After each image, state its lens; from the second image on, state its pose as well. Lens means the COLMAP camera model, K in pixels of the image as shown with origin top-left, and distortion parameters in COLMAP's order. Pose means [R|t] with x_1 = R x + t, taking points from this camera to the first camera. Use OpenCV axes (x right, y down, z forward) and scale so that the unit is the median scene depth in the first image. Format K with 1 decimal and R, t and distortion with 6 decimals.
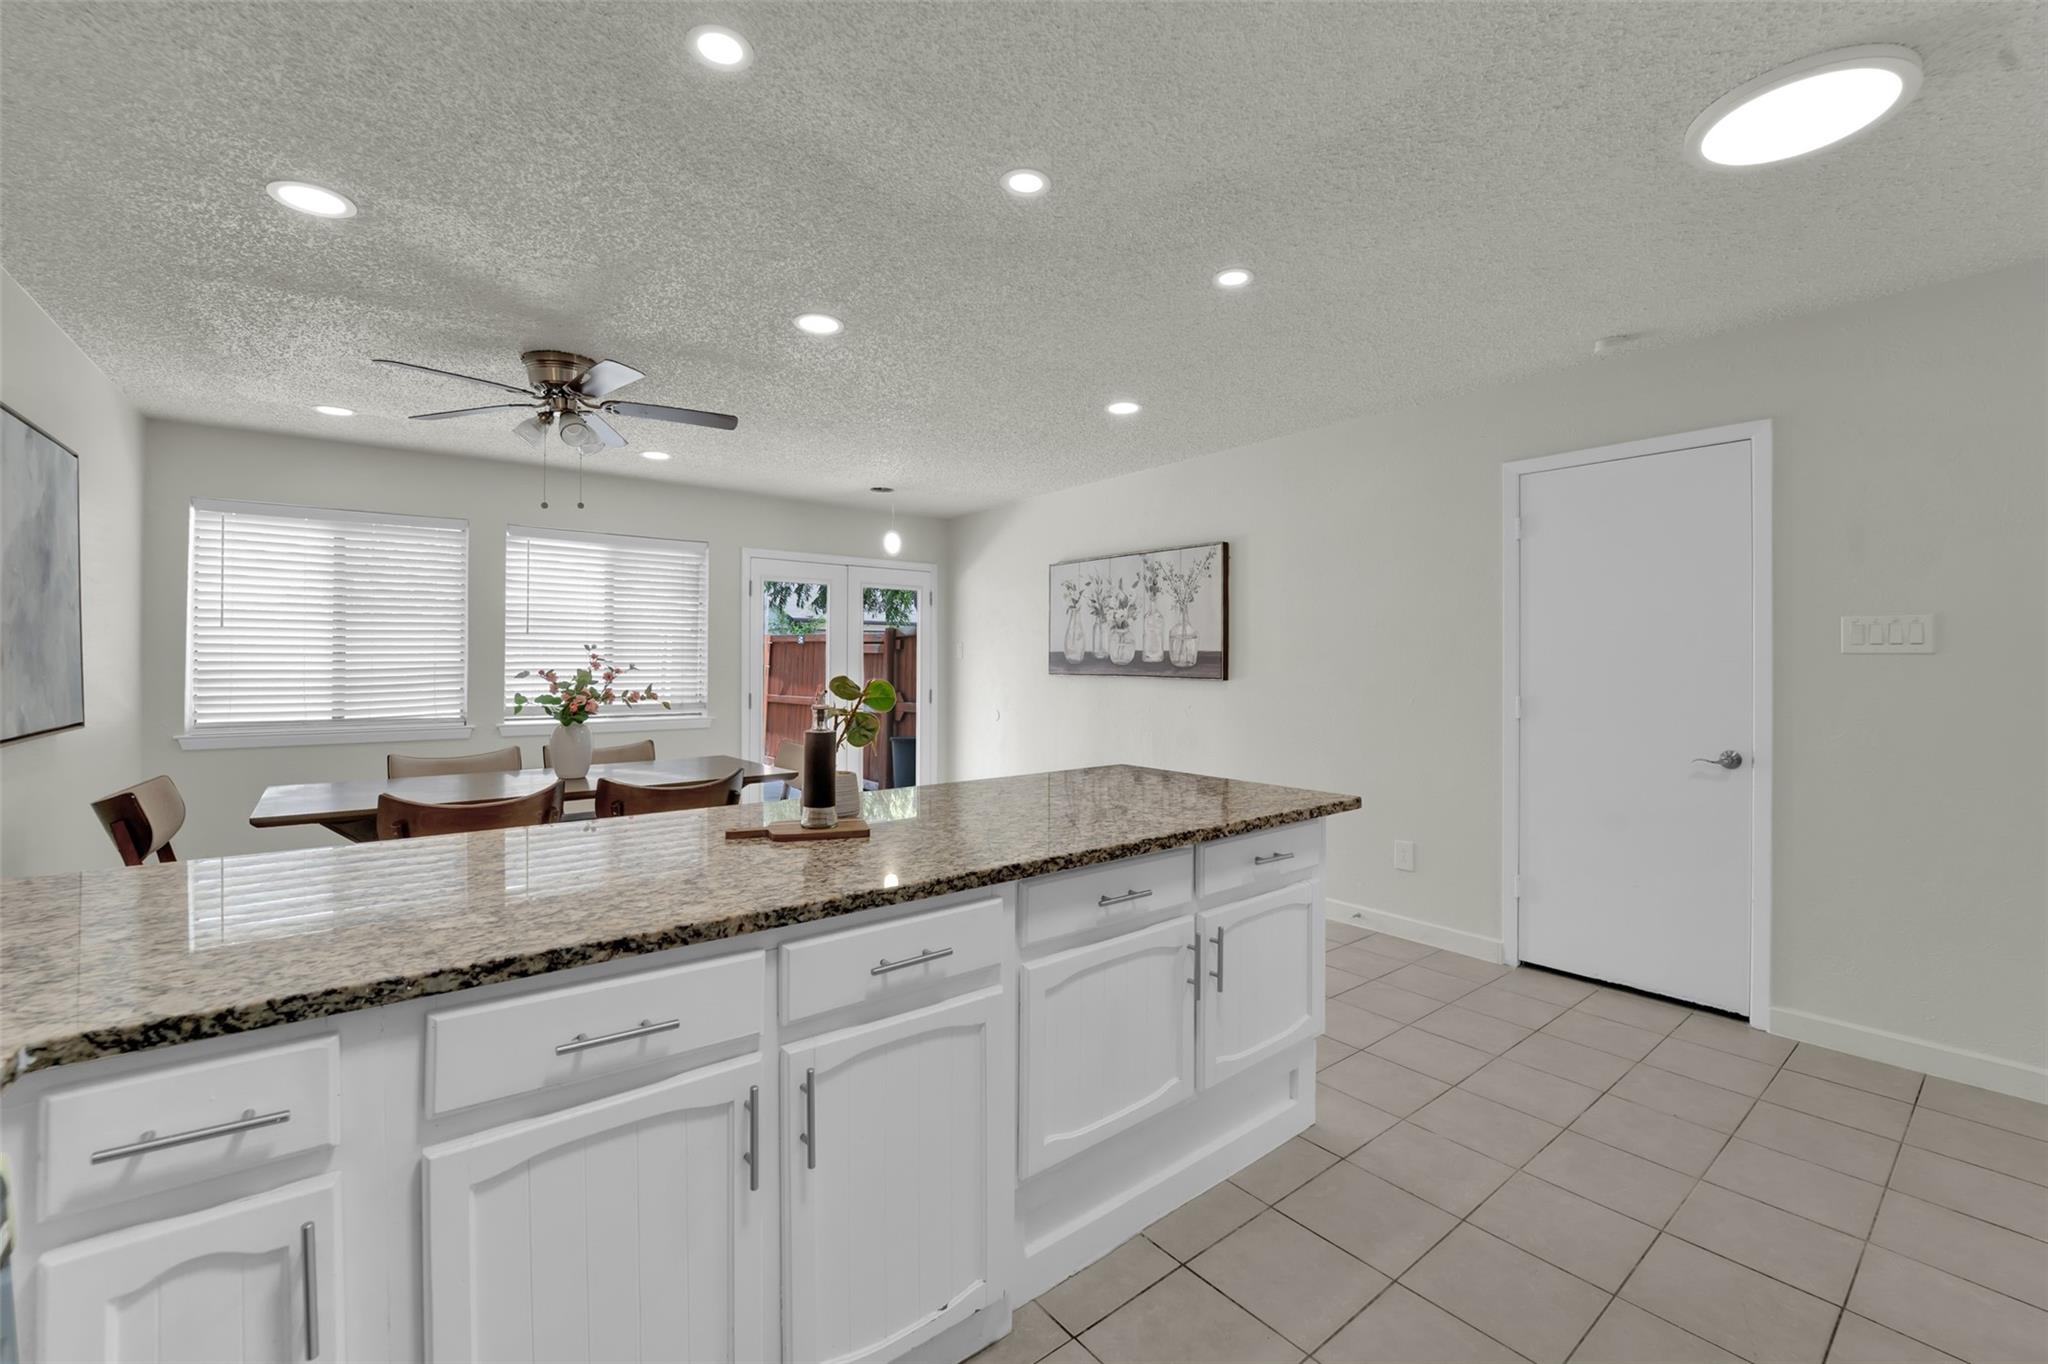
lens RADIAL K [[844.8, 0, 1027.2], [0, 844.8, 661.3], [0, 0, 1]] dist [-0.018423, -0.000110]
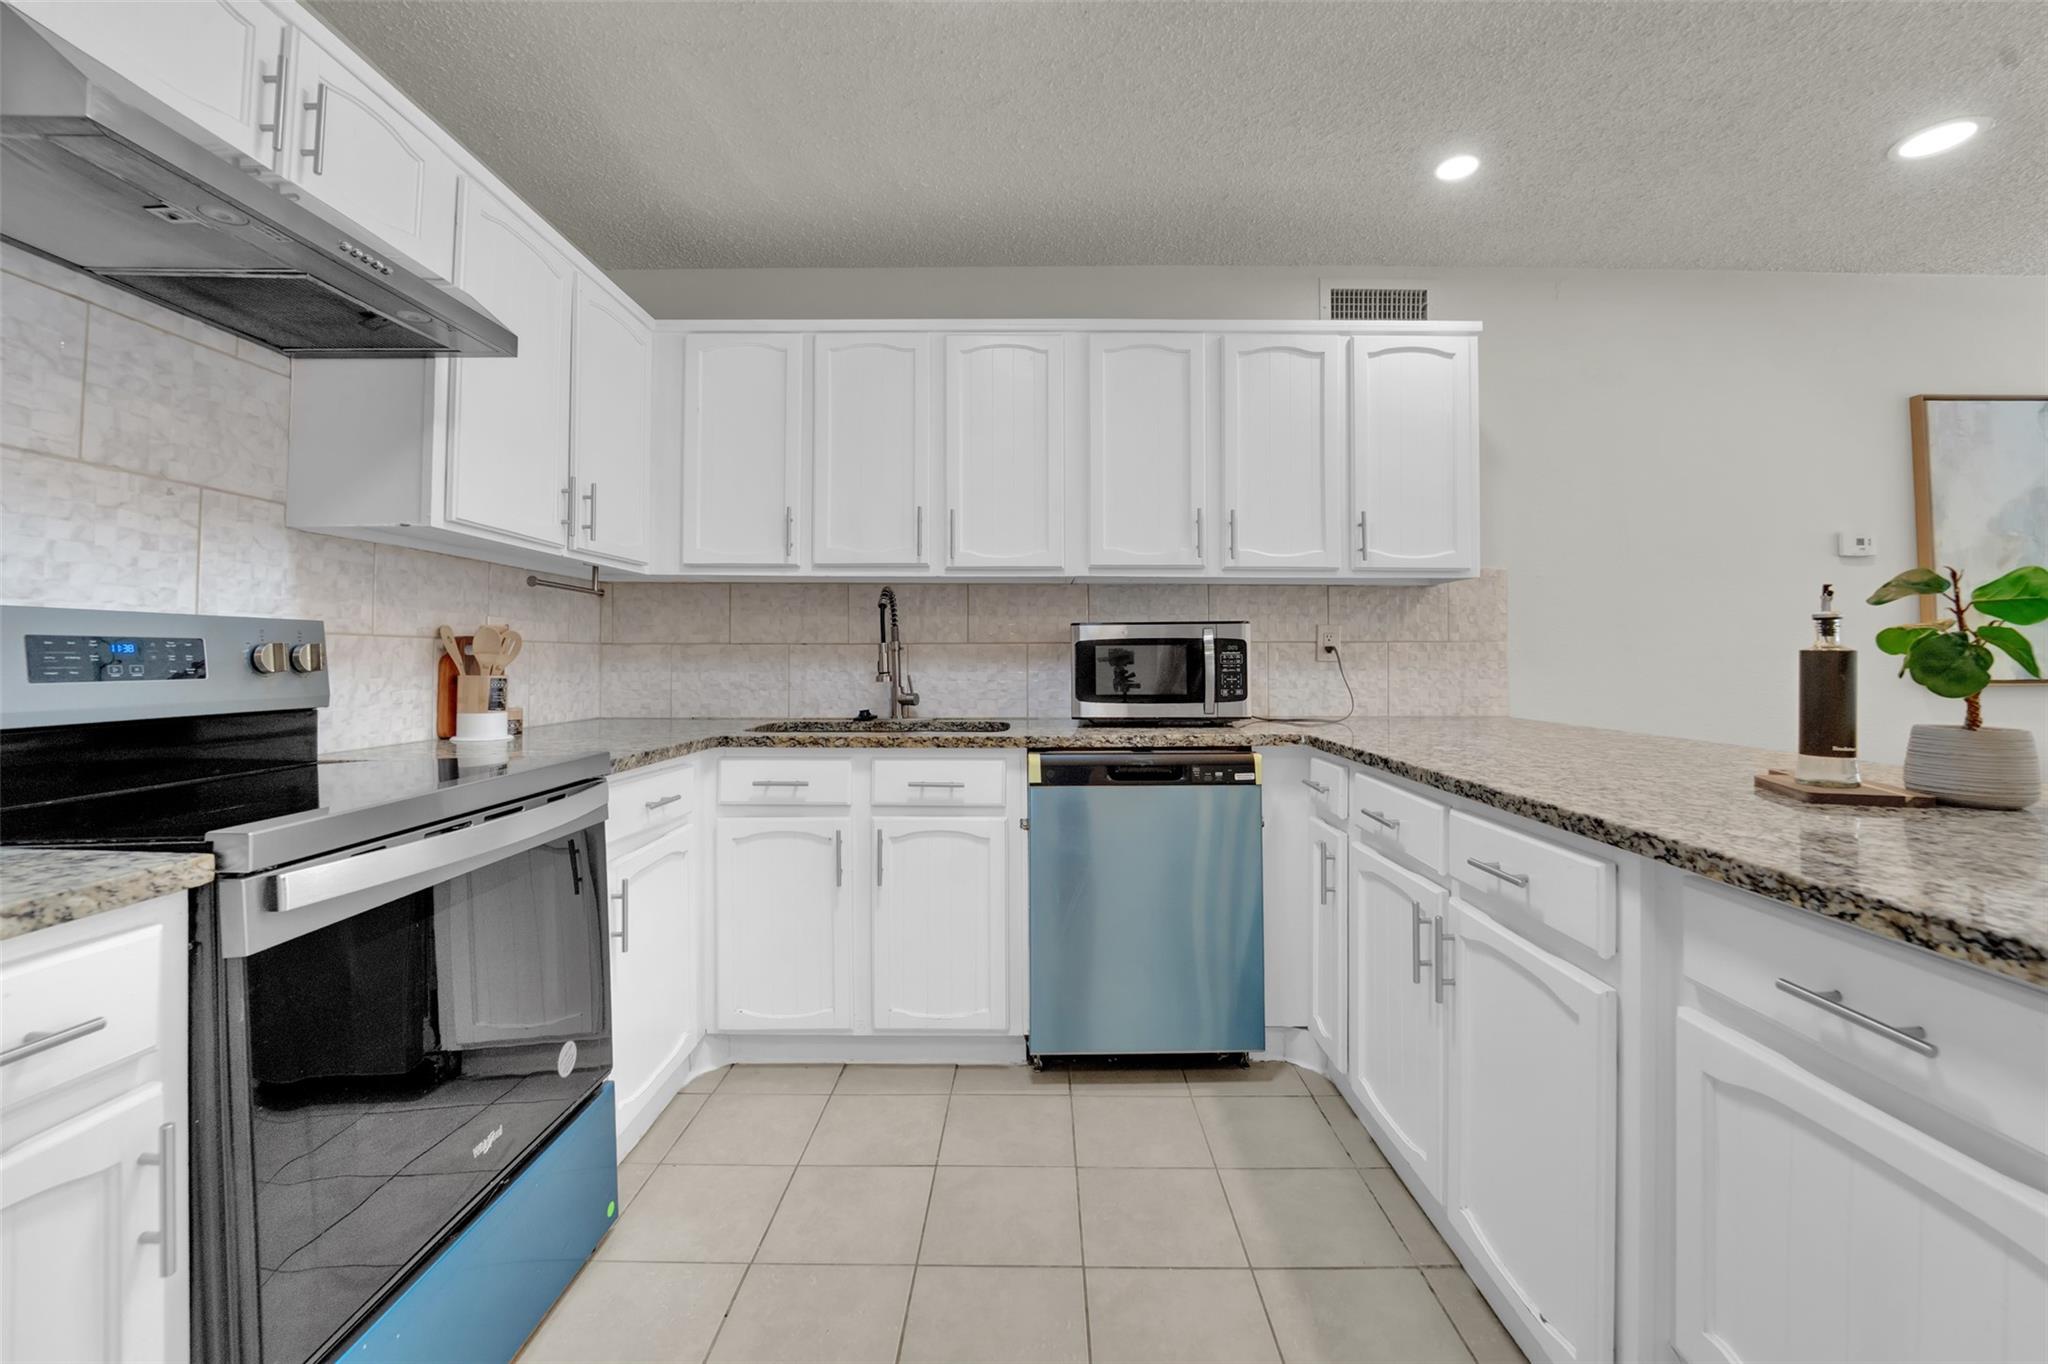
lens RADIAL K [[844.8, 0, 1022.4], [0, 844.8, 641.0], [0, 0, 1]] dist [-0.018423, -0.000110]
pose [[-0.629834, -0.012073, -0.776636, 0.253544], [0.000530, 0.999872, -0.015973, 0.031024], [0.776729, -0.010472, -0.629747, 0.323412]]
